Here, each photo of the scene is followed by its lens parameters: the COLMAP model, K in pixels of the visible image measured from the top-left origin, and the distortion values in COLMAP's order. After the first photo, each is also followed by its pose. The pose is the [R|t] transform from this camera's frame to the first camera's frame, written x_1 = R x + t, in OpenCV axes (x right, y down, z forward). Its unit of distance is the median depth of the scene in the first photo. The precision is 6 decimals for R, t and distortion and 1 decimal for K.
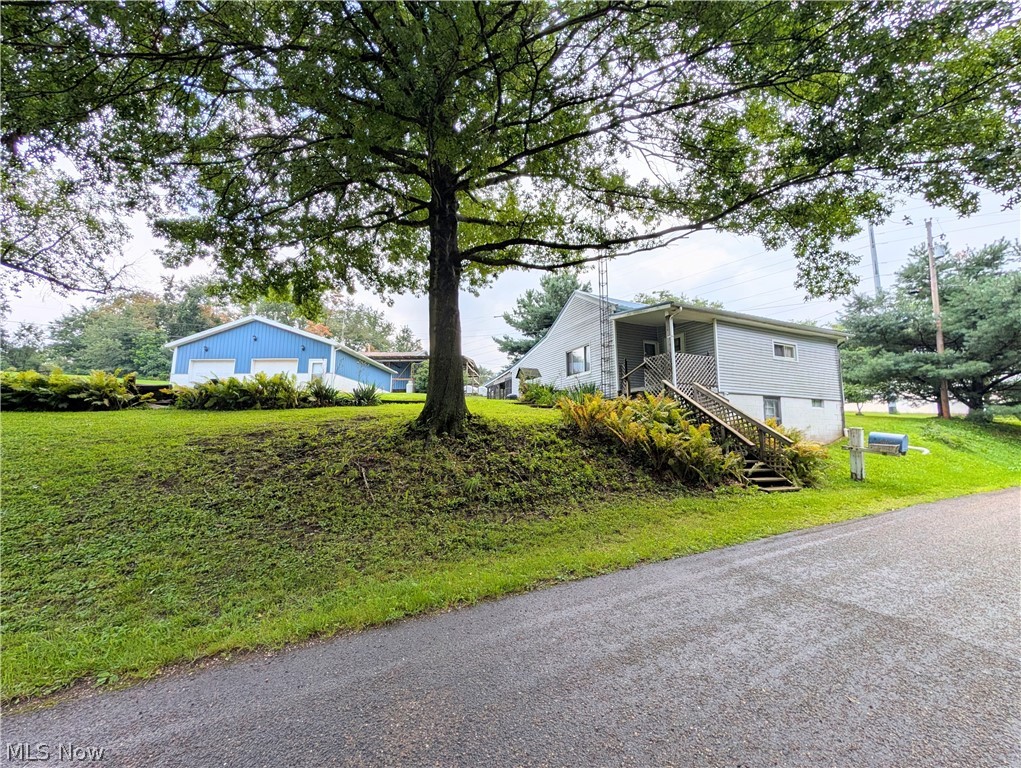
lens RADIAL K [[395.3, 0, 511.0], [0, 395.3, 384.8], [0, 0, 1]] dist [0.002035, -0.000168]
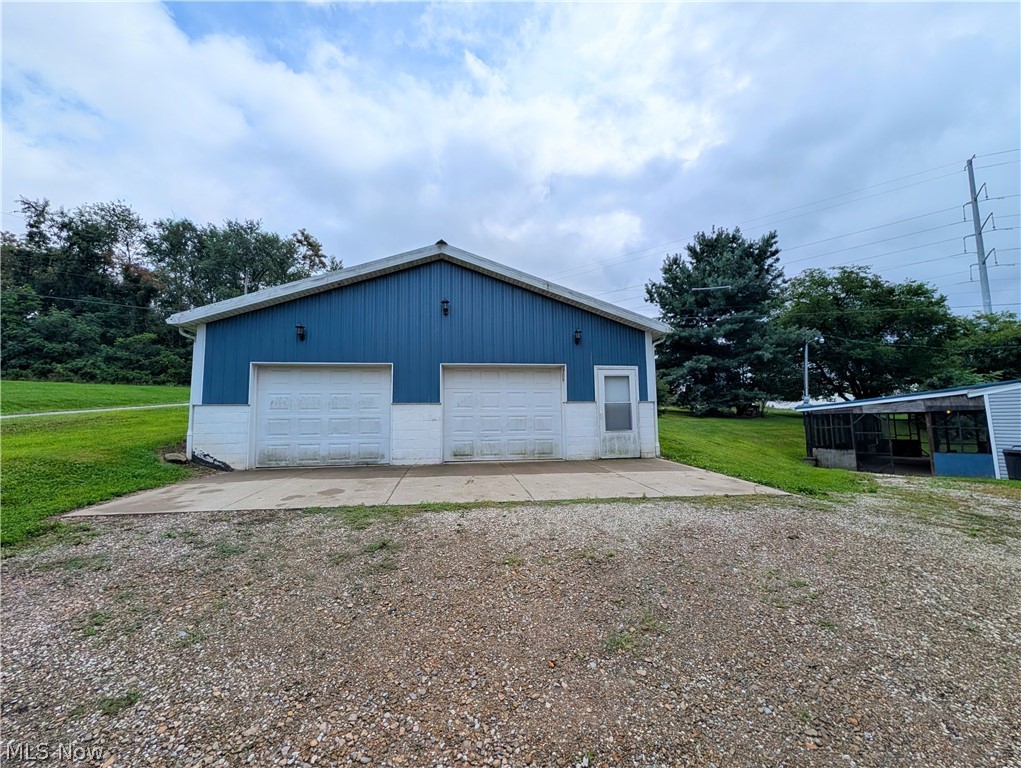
lens RADIAL K [[395.3, 0, 504.9], [0, 395.3, 385.3], [0, 0, 1]] dist [0.002035, -0.000168]
pose [[0.982620, 0.001492, 0.185622, -0.671119], [-0.009249, 0.999119, 0.040932, -0.061272], [-0.185398, -0.041938, 0.981768, 0.633550]]
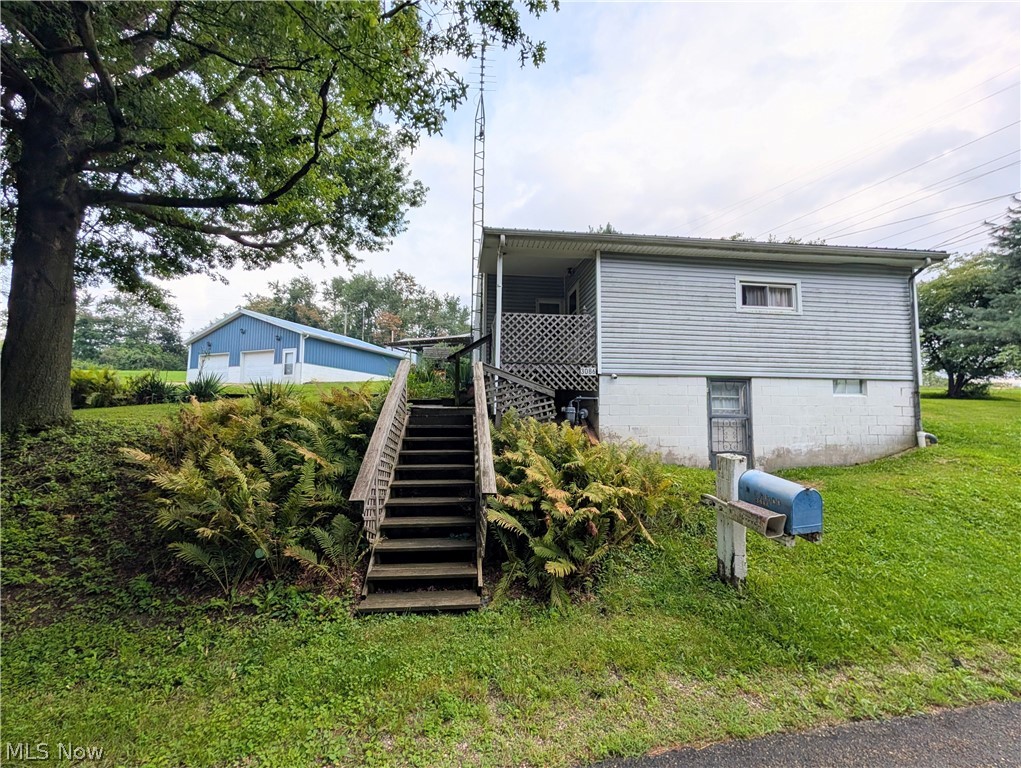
lens RADIAL K [[395.3, 0, 510.0], [0, 395.3, 386.6], [0, 0, 1]] dist [0.002035, -0.000168]
pose [[0.953904, -0.020988, -0.299377, 0.325693], [0.036832, 0.998198, 0.047378, 0.002086], [0.297843, -0.056220, 0.952958, 0.222397]]
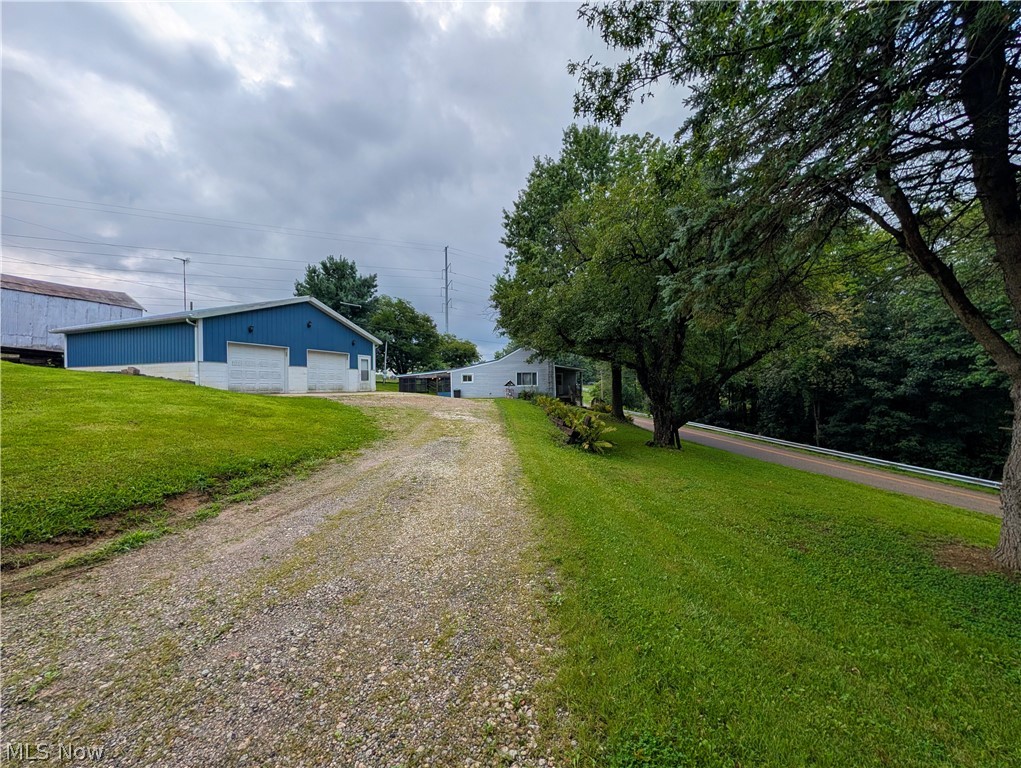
lens RADIAL K [[395.3, 0, 509.7], [0, 395.3, 386.7], [0, 0, 1]] dist [0.002035, -0.000168]
pose [[0.316191, -0.007383, 0.948667, -1.327653], [-0.117288, 0.991994, 0.046812, -0.076819], [-0.941417, -0.126069, 0.312794, 0.327988]]
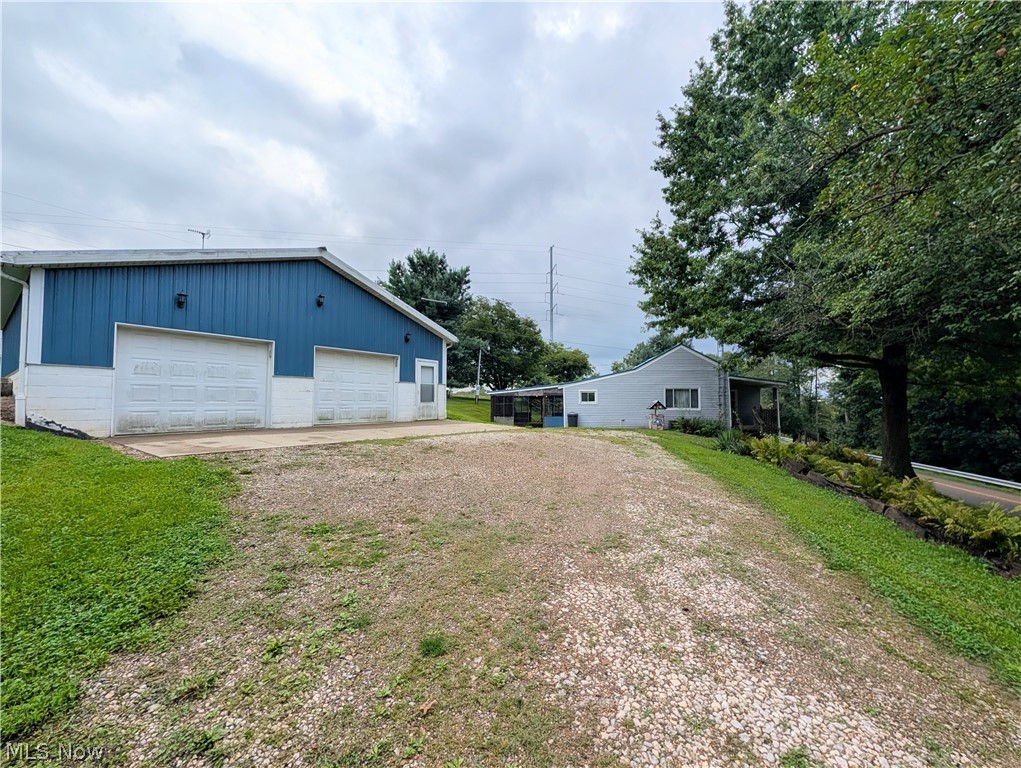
lens RADIAL K [[395.3, 0, 509.4], [0, 395.3, 387.3], [0, 0, 1]] dist [0.002035, -0.000168]
pose [[0.545244, 0.028575, 0.837790, -0.921267], [-0.112285, 0.992902, 0.039212, -0.061453], [-0.830723, -0.115452, 0.544583, 0.567236]]
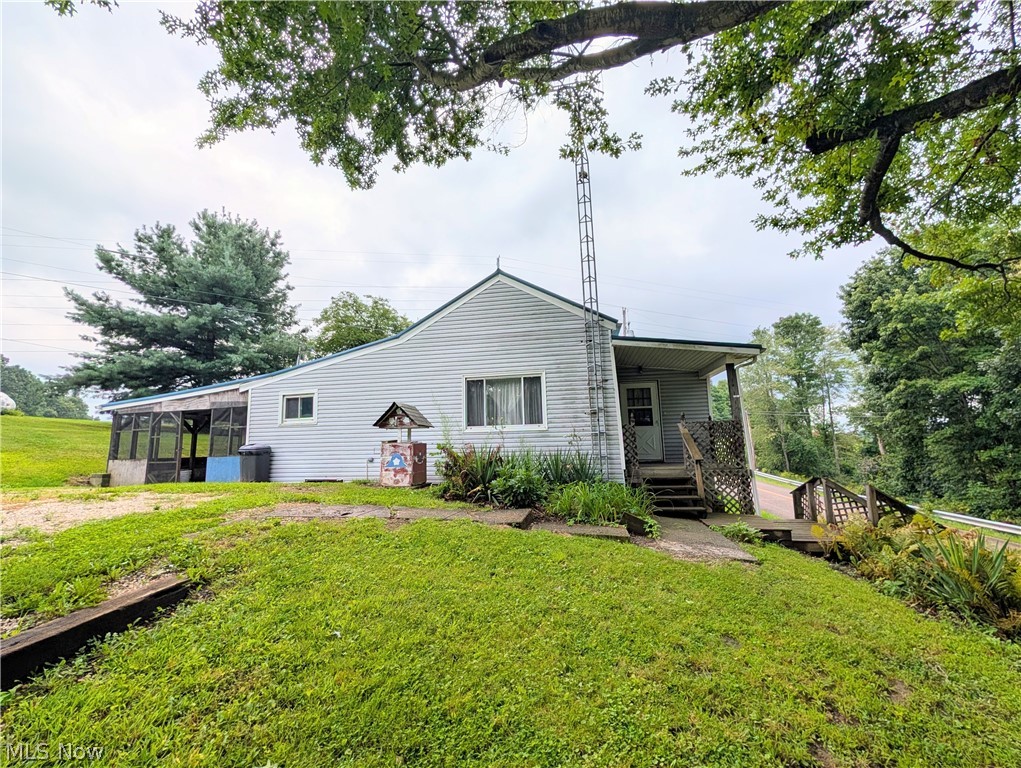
lens RADIAL K [[395.3, 0, 507.1], [0, 395.3, 382.3], [0, 0, 1]] dist [0.002035, -0.000168]
pose [[0.562607, 0.113356, 0.818916, -0.199330], [-0.084251, 0.993259, -0.079608, -0.031770], [-0.822420, -0.024207, 0.568365, 0.517843]]
